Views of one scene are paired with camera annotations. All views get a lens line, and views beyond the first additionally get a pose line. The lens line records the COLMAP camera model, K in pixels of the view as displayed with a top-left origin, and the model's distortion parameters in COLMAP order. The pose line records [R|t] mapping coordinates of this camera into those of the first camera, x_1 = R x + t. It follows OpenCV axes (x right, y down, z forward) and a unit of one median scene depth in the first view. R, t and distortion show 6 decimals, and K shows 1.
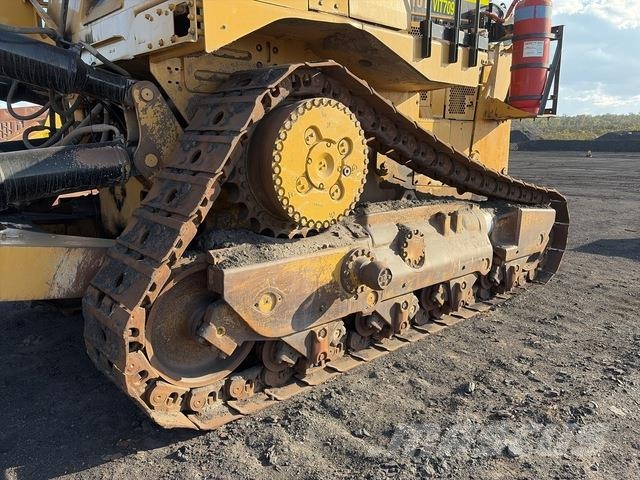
lens RADIAL K [[489.8, 0, 319.9], [0, 489.8, 243.1], [0, 0, 1]] dist [0.035212, -0.040922]
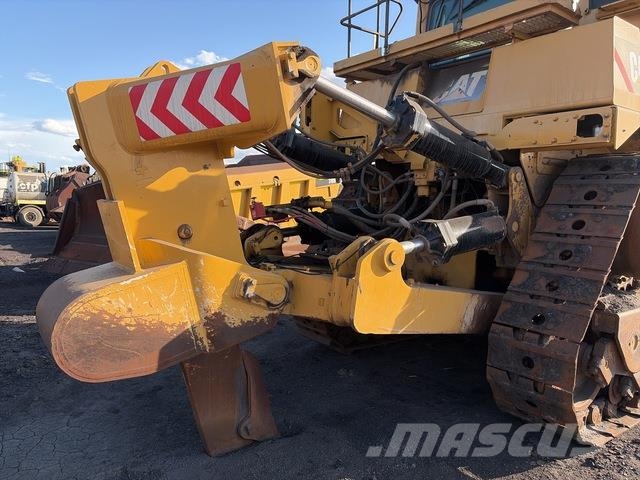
lens RADIAL K [[489.8, 0, 314.3], [0, 489.8, 239.8], [0, 0, 1]] dist [0.035212, -0.040922]
pose [[0.996058, 0.013263, -0.087705, -0.731857], [-0.024253, 0.991802, -0.125463, 0.037176], [0.085322, 0.127096, 0.988214, -0.291140]]
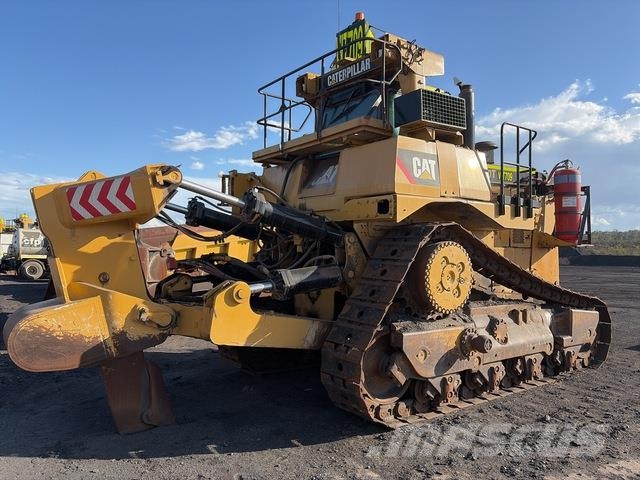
lens RADIAL K [[489.8, 0, 317.7], [0, 489.8, 238.3], [0, 0, 1]] dist [0.035212, -0.040922]
pose [[0.995460, 0.000649, -0.095184, -0.287435], [-0.023039, 0.971884, -0.234332, 0.124755], [0.092356, 0.235461, 0.967486, -0.765059]]
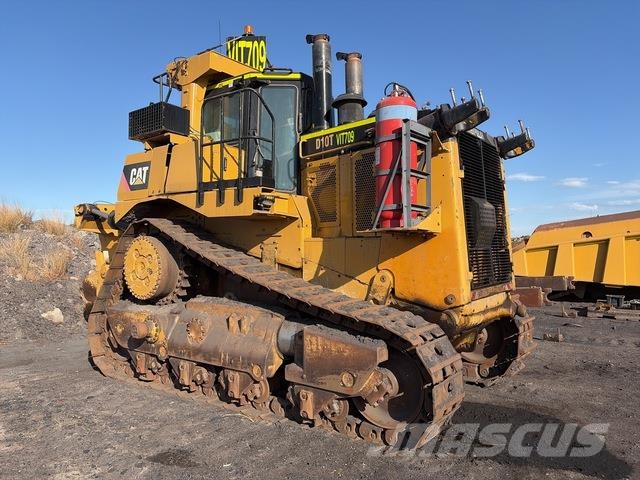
lens RADIAL K [[489.8, 0, 321.3], [0, 489.8, 239.4], [0, 0, 1]] dist [0.035212, -0.040922]
pose [[0.191400, -0.023529, -0.981230, 2.068013], [-0.206944, 0.976272, -0.063777, -0.284813], [0.959448, 0.215266, 0.181990, 1.267144]]
